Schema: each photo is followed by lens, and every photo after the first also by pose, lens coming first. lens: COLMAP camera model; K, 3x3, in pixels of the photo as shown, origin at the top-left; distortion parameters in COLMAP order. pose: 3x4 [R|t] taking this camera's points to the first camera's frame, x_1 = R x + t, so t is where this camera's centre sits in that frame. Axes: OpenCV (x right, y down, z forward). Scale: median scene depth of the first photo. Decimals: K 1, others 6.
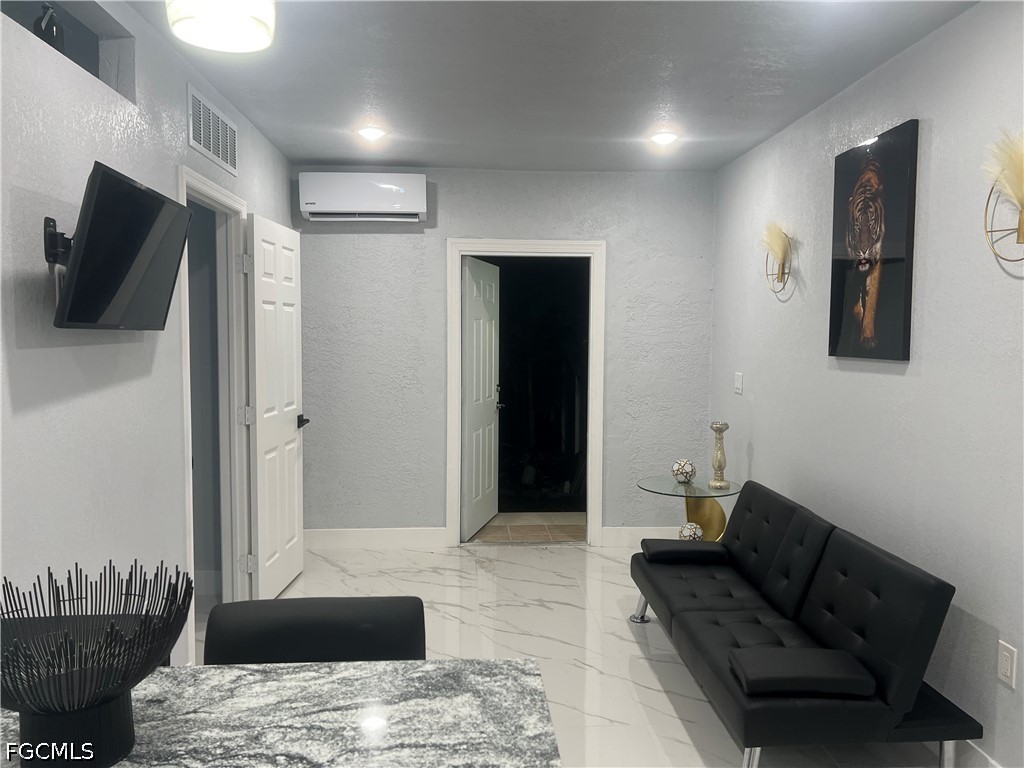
lens RADIAL K [[767.6, 0, 516.8], [0, 767.6, 383.2], [0, 0, 1]] dist [0.069550, -0.067414]
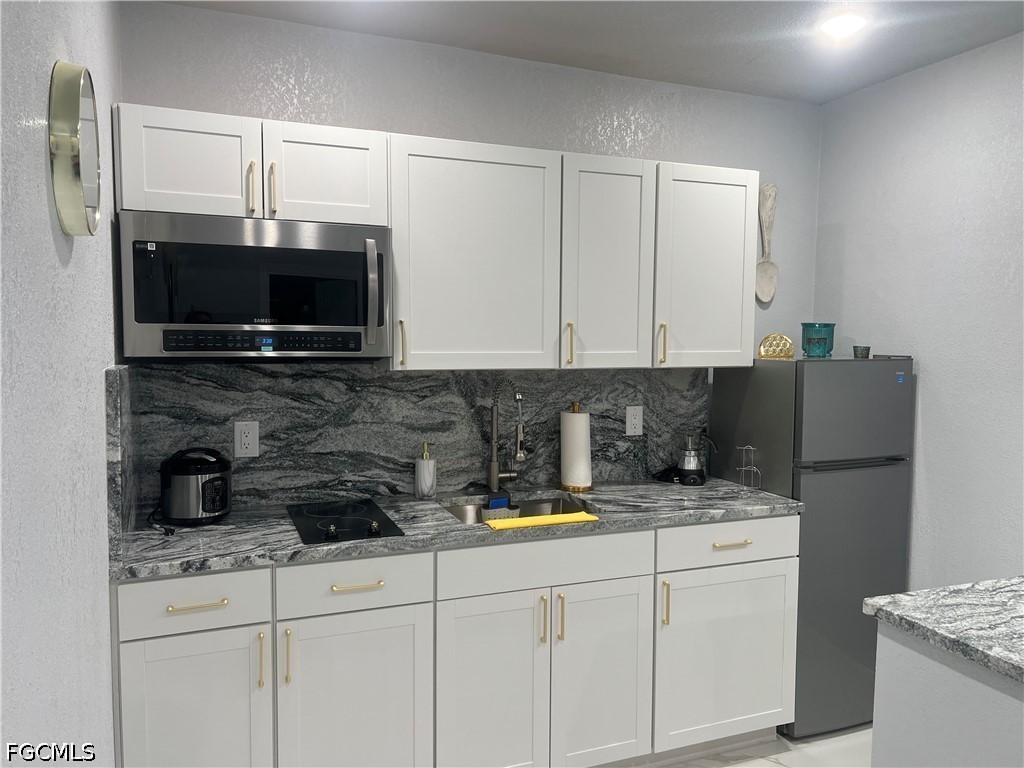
lens RADIAL K [[767.6, 0, 521.5], [0, 767.6, 389.5], [0, 0, 1]] dist [0.069550, -0.067414]
pose [[-0.950244, 0.004612, -0.311473, 1.055208], [-0.039582, 0.989998, 0.135416, -0.135163], [0.308982, 0.141007, -0.940557, 1.669685]]
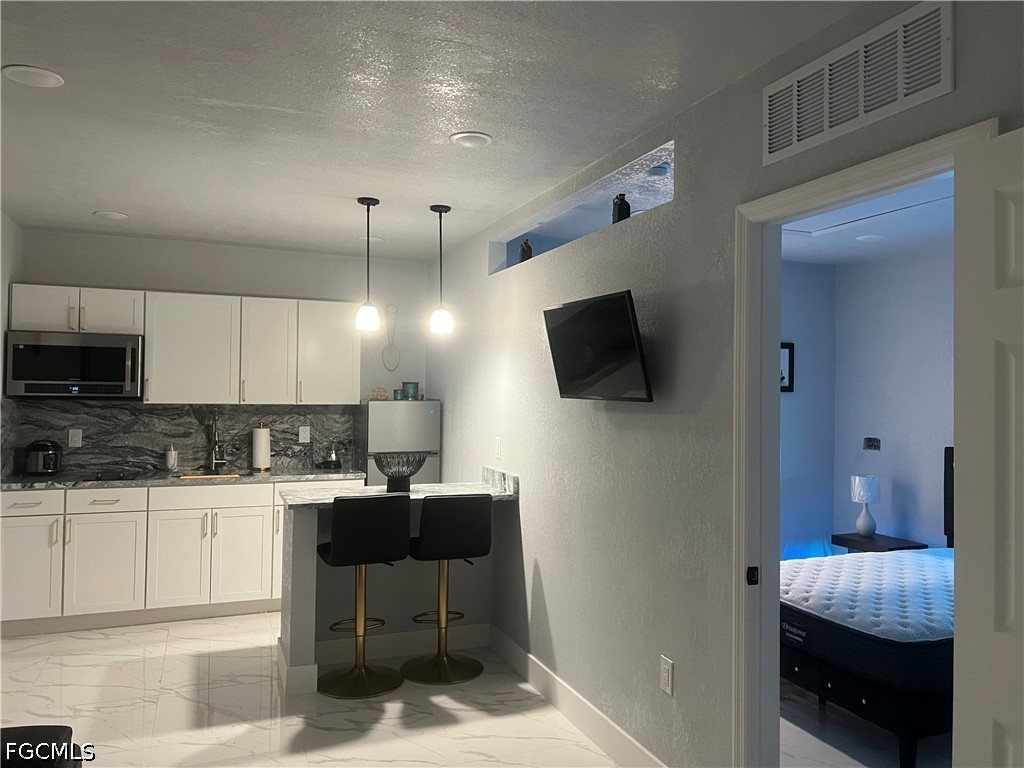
lens RADIAL K [[767.6, 0, 500.2], [0, 767.6, 374.1], [0, 0, 1]] dist [0.069550, -0.067414]
pose [[-0.957008, -0.029480, -0.288561, 0.117798], [-0.042312, 0.998369, 0.038331, -0.297887], [0.286960, 0.048892, -0.956694, 4.215209]]
